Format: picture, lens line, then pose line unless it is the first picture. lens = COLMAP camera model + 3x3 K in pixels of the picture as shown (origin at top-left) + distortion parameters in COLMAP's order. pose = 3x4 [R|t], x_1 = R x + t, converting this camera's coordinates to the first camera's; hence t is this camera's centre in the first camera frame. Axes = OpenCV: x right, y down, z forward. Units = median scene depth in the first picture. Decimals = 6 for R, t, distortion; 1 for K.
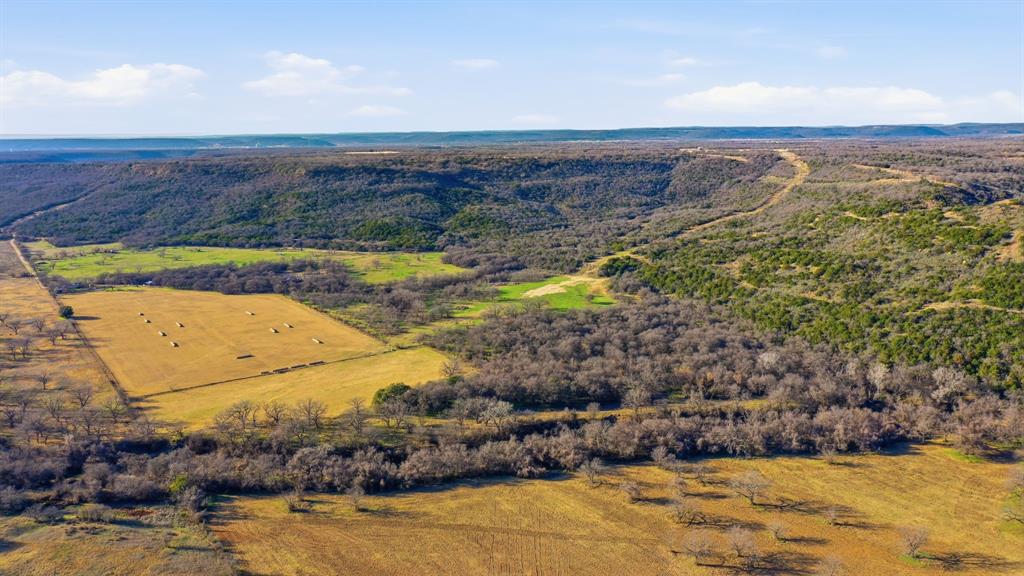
lens RADIAL K [[798.3, 0, 506.6], [0, 798.3, 284.7], [0, 0, 1]] dist [-0.007906, 0.005395]
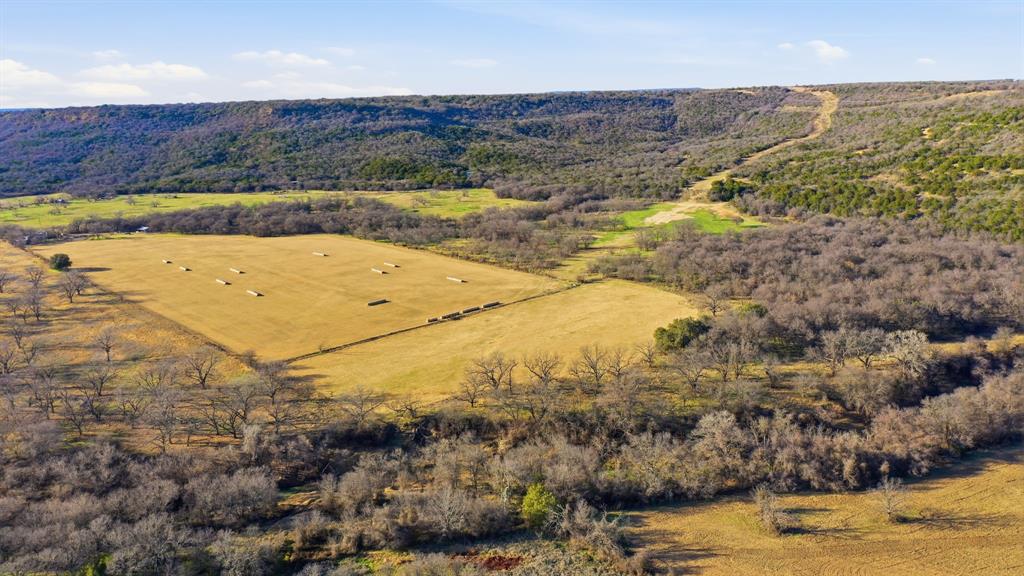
lens RADIAL K [[798.3, 0, 509.5], [0, 798.3, 289.4], [0, 0, 1]] dist [-0.007906, 0.005395]
pose [[0.990375, -0.045848, 0.130600, -0.158687], [0.040187, 0.998149, 0.045656, 0.026800], [-0.132451, -0.039968, 0.990383, 0.152529]]
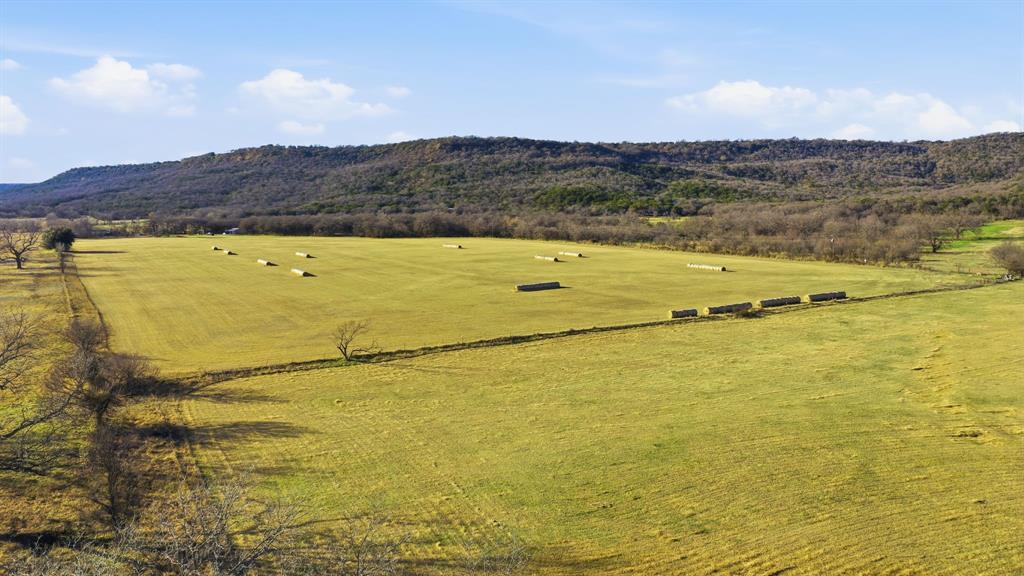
lens RADIAL K [[798.3, 0, 509.6], [0, 798.3, 285.8], [0, 0, 1]] dist [-0.007906, 0.005395]
pose [[0.996529, 0.007380, -0.082922, -0.163935], [-0.013813, 0.996914, -0.077274, 0.058983], [0.082095, 0.078151, 0.993556, 0.363556]]
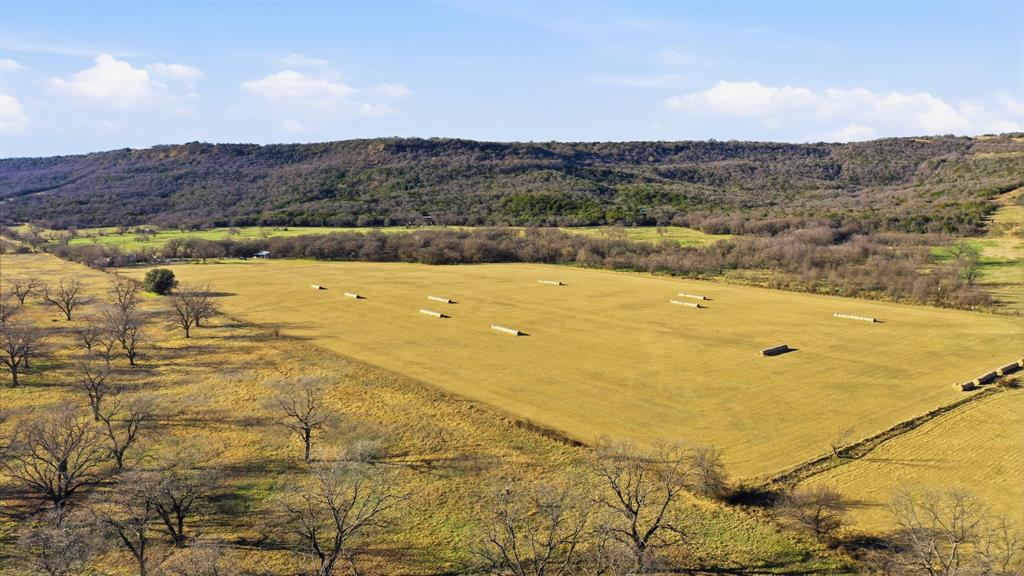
lens RADIAL K [[798.3, 0, 508.9], [0, 798.3, 290.3], [0, 0, 1]] dist [-0.007906, 0.005395]
pose [[0.997641, -0.009523, 0.067986, -0.245582], [0.013036, 0.998592, -0.051418, 0.041630], [-0.067400, 0.052183, 0.996360, 0.339208]]
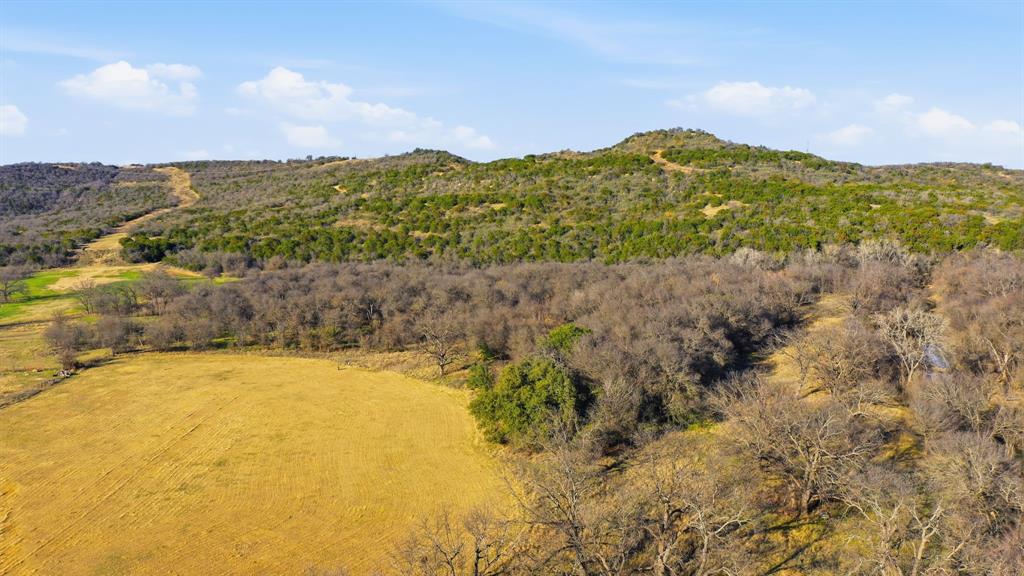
lens RADIAL K [[798.3, 0, 510.3], [0, 798.3, 290.3], [0, 0, 1]] dist [-0.007906, 0.005395]
pose [[0.543347, -0.082572, 0.835438, -0.164280], [0.158432, 0.987355, -0.005453, 0.041888], [-0.824423, 0.135323, 0.549558, 0.359926]]
